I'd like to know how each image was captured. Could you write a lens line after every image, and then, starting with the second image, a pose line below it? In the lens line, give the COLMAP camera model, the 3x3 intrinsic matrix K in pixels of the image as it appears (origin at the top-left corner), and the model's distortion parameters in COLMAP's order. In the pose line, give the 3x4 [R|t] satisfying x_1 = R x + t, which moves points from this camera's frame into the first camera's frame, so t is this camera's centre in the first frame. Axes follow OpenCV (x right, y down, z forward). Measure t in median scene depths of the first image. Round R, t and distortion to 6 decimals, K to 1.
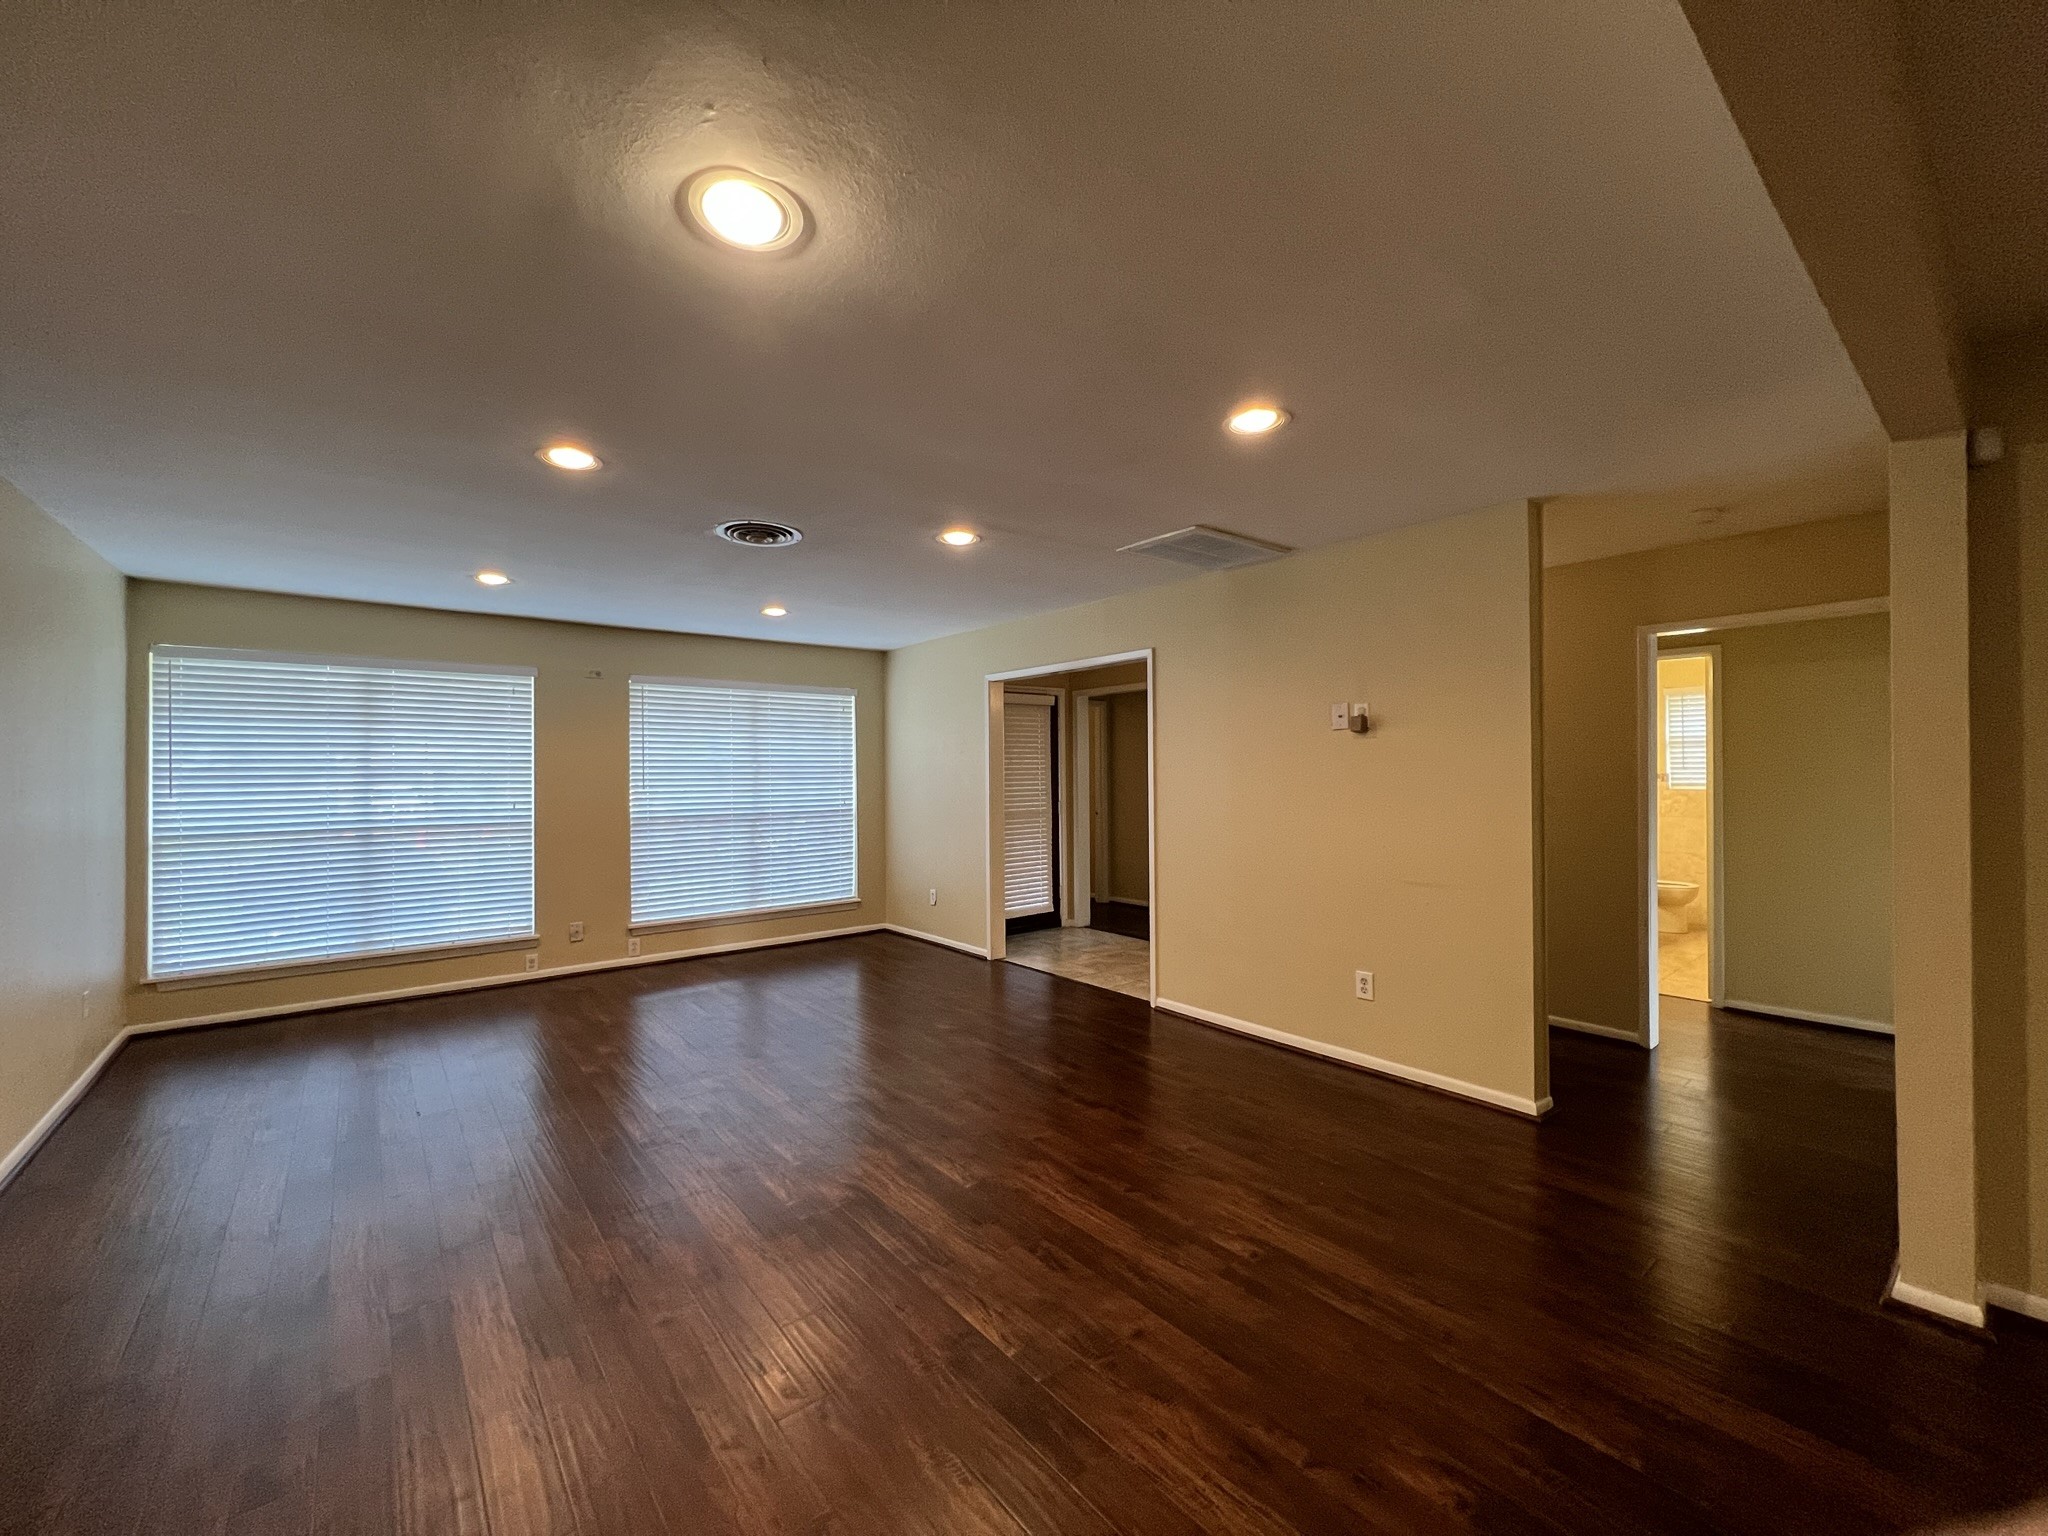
lens RADIAL K [[825.9, 0, 1023.5], [0, 825.9, 765.0], [0, 0, 1]] dist [-0.017186, 0.009733]
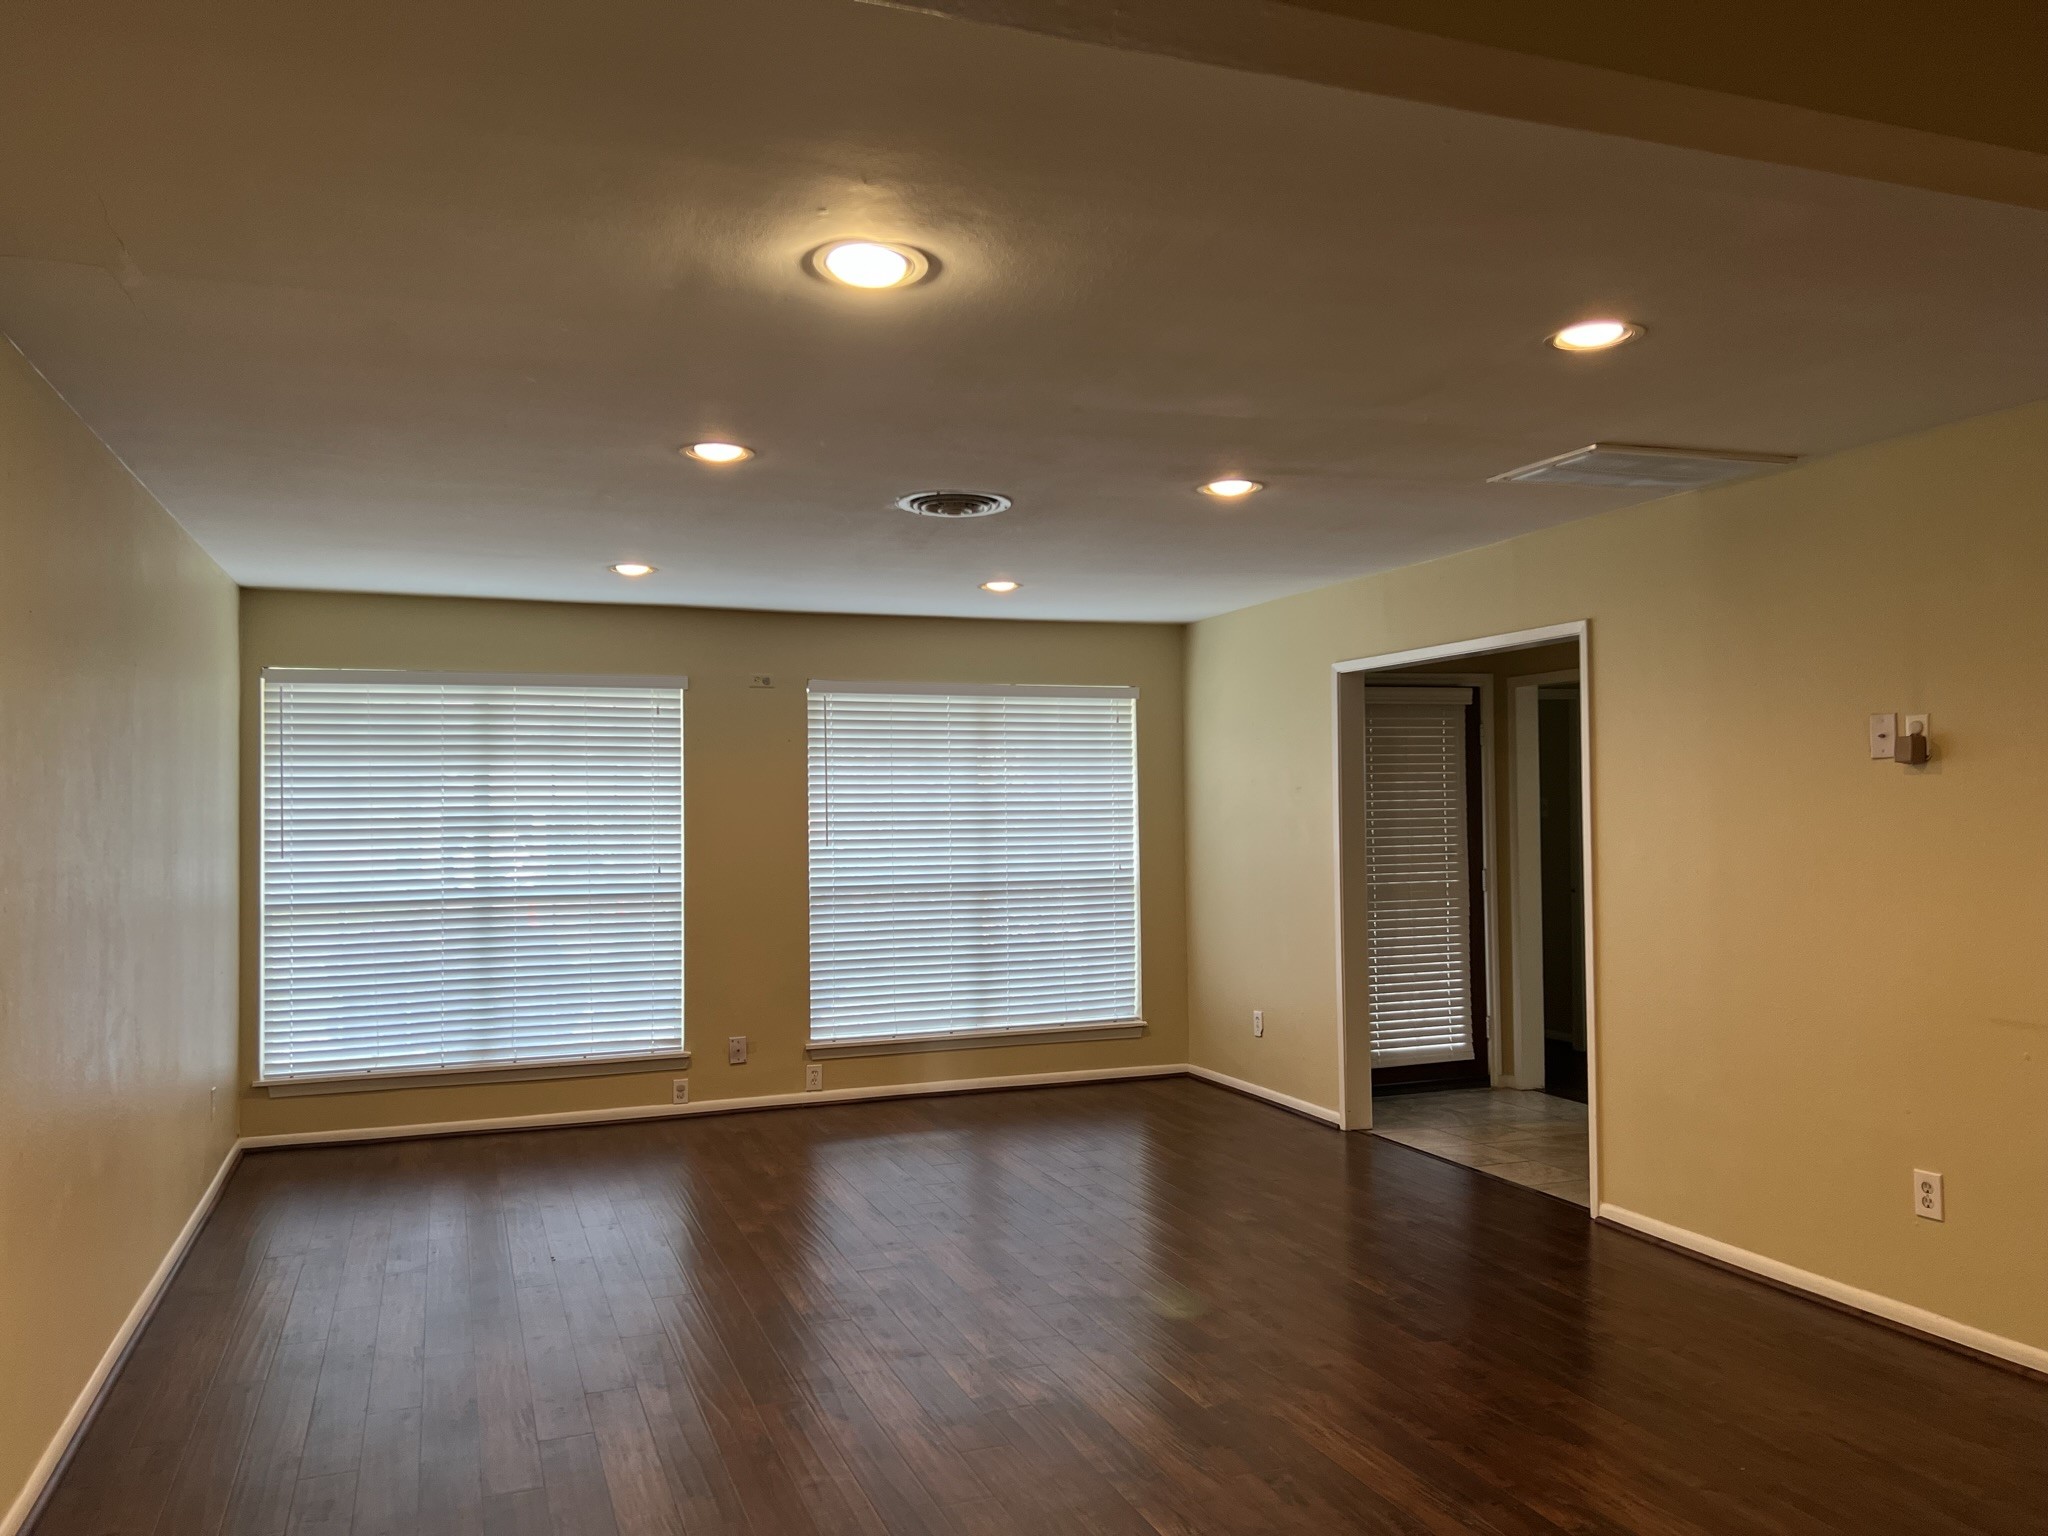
lens RADIAL K [[1504.4, 0, 1022.1], [0, 1504.4, 782.9], [0, 0, 1]] dist [0.109859, -0.178433]
pose [[0.949708, -0.007734, -0.313041, 0.116924], [0.005396, 0.999951, -0.008335, -0.016106], [0.313090, 0.006227, 0.949703, -0.192300]]
